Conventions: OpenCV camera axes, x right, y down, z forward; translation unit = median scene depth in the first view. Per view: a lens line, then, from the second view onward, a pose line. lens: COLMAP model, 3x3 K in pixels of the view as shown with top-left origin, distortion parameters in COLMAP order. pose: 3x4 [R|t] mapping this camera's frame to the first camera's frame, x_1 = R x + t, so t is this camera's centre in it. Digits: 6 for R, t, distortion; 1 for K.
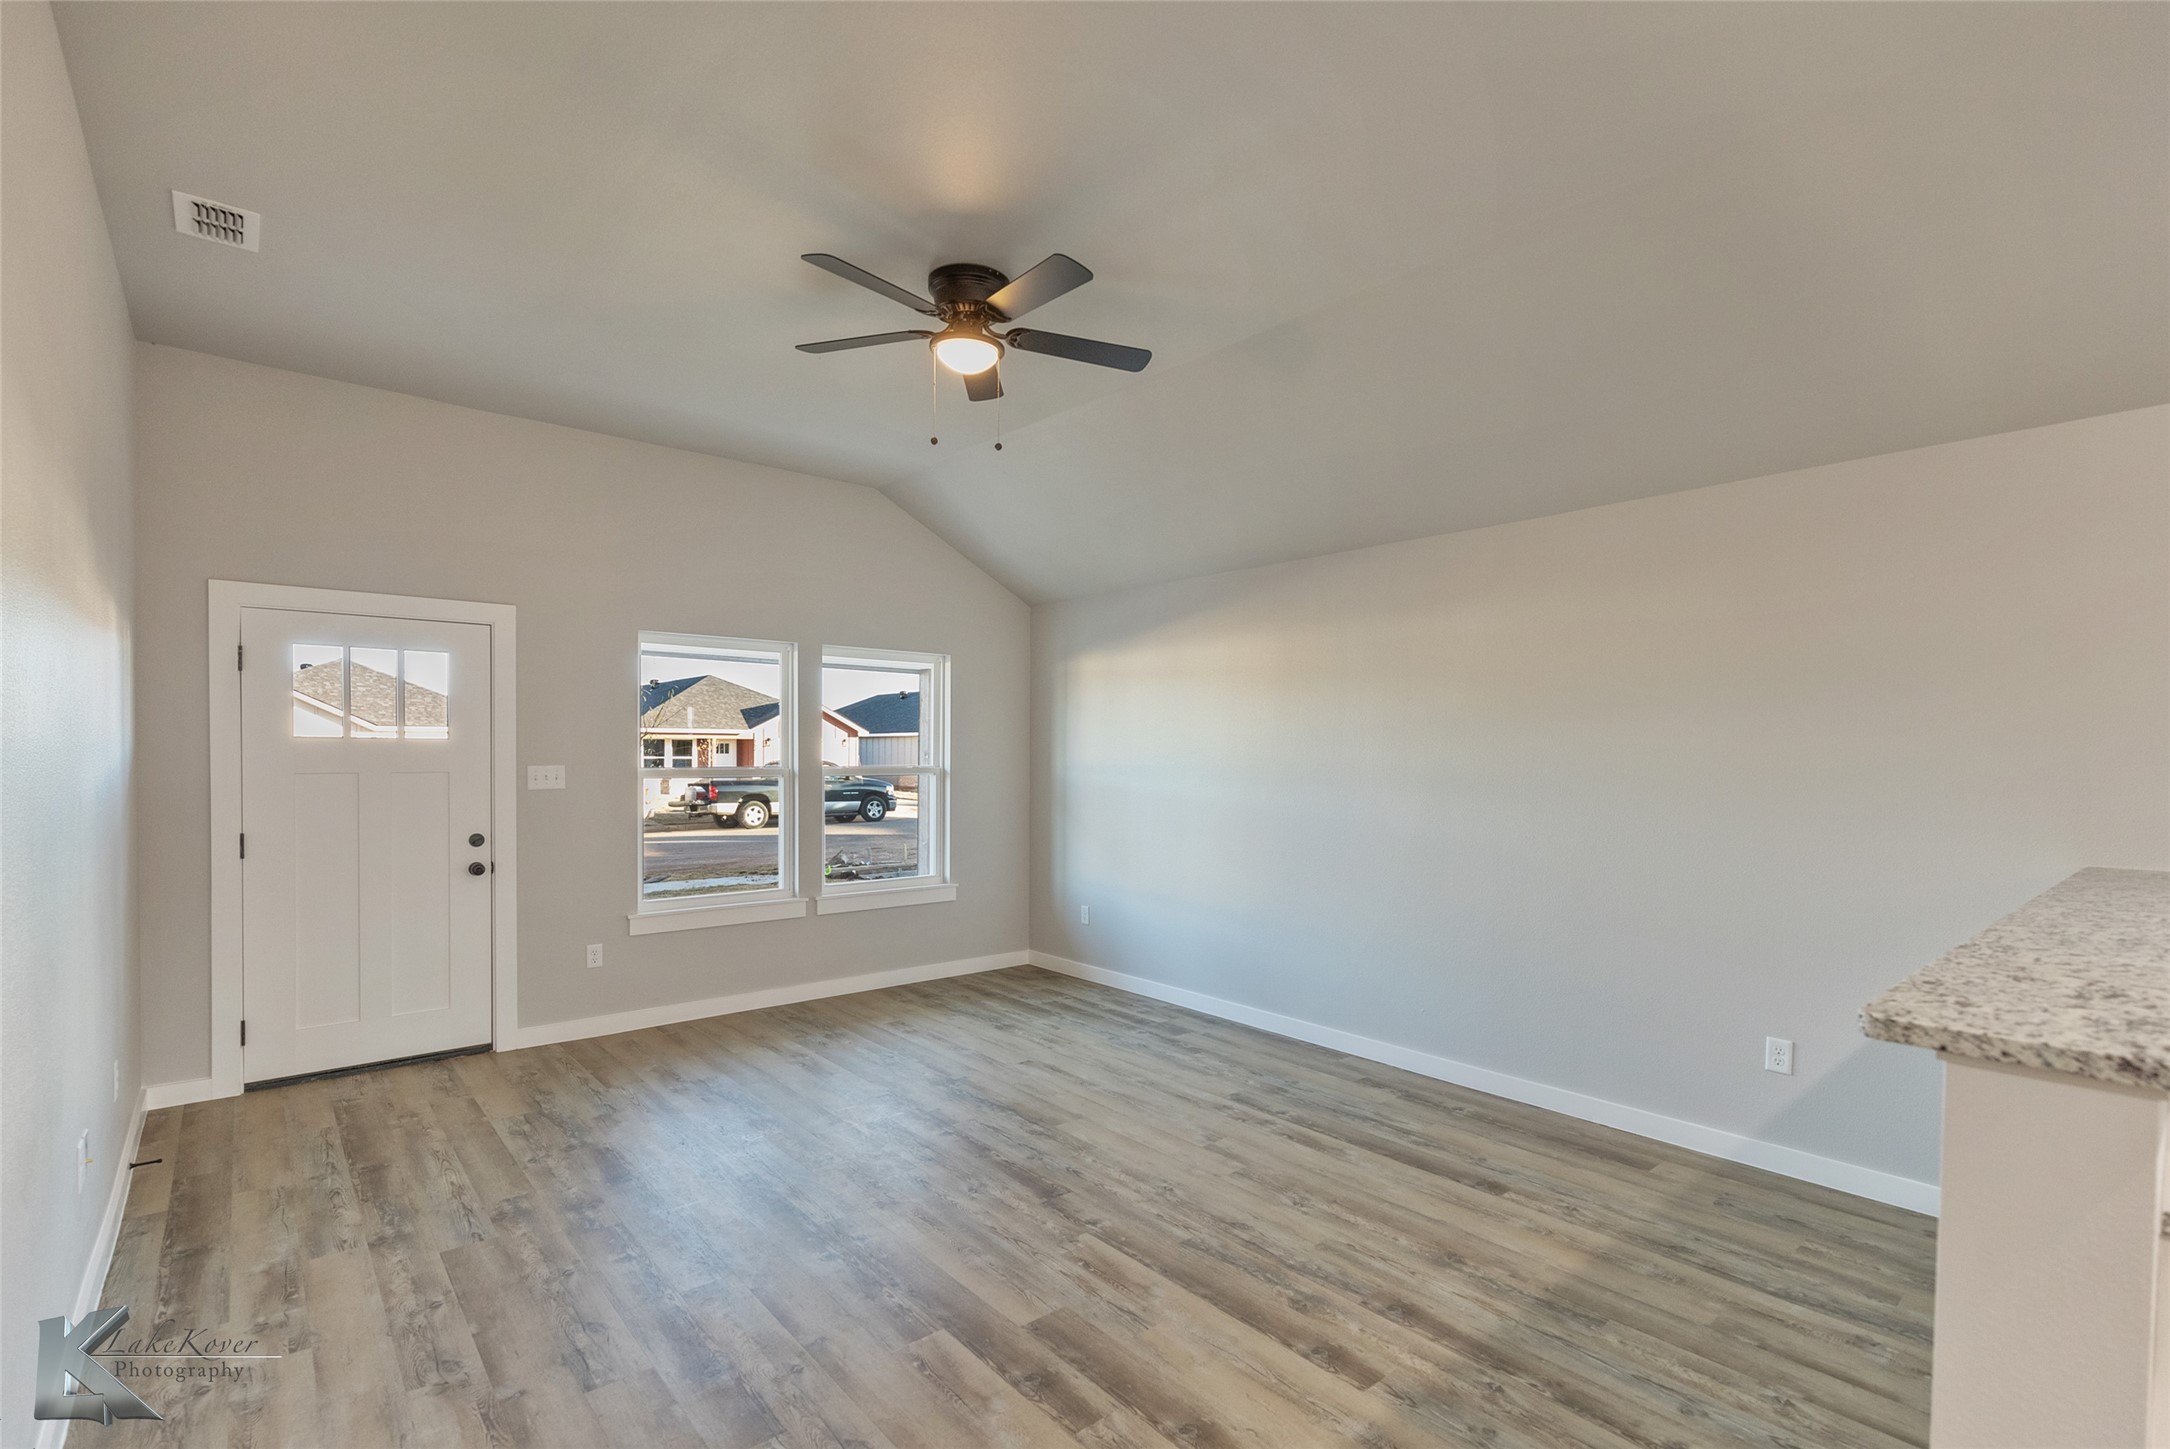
lens RADIAL K [[983.3, 0, 1079.4], [0, 983.3, 744.8], [0, 0, 1]] dist [0.002289, -0.000672]
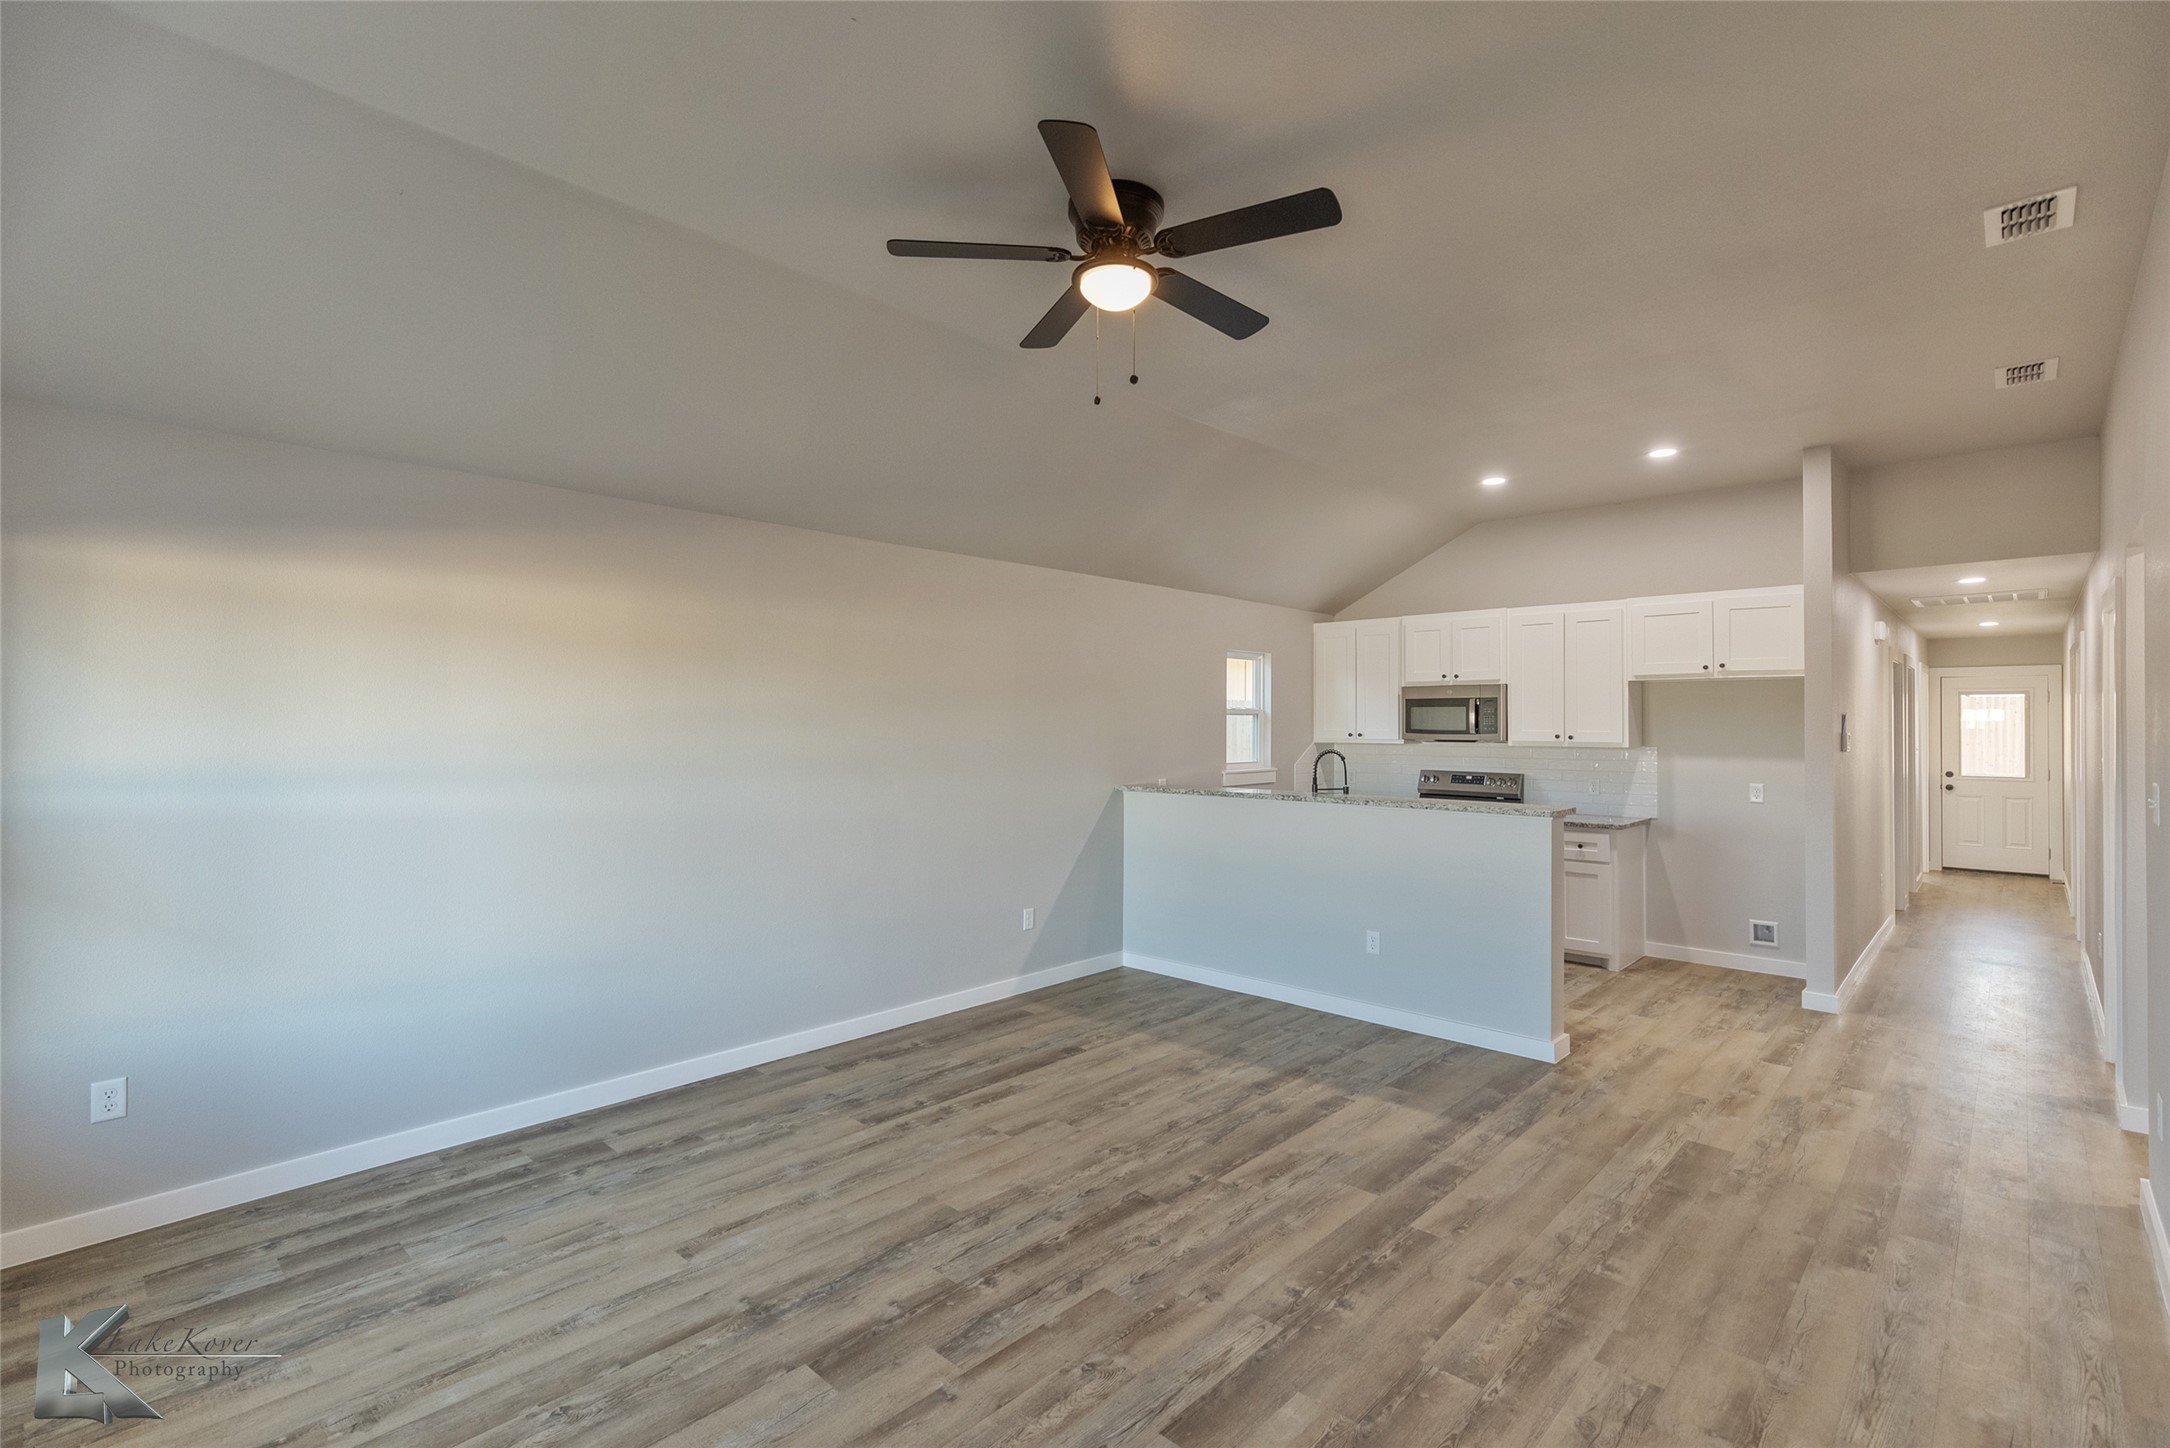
lens RADIAL K [[983.3, 0, 1082.6], [0, 983.3, 713.2], [0, 0, 1]] dist [0.002289, -0.000672]
pose [[-0.098847, 0.000592, 0.995102, -0.847330], [-0.006135, 0.999980, -0.001205, -0.022168], [-0.995084, -0.006224, -0.098842, 0.989499]]
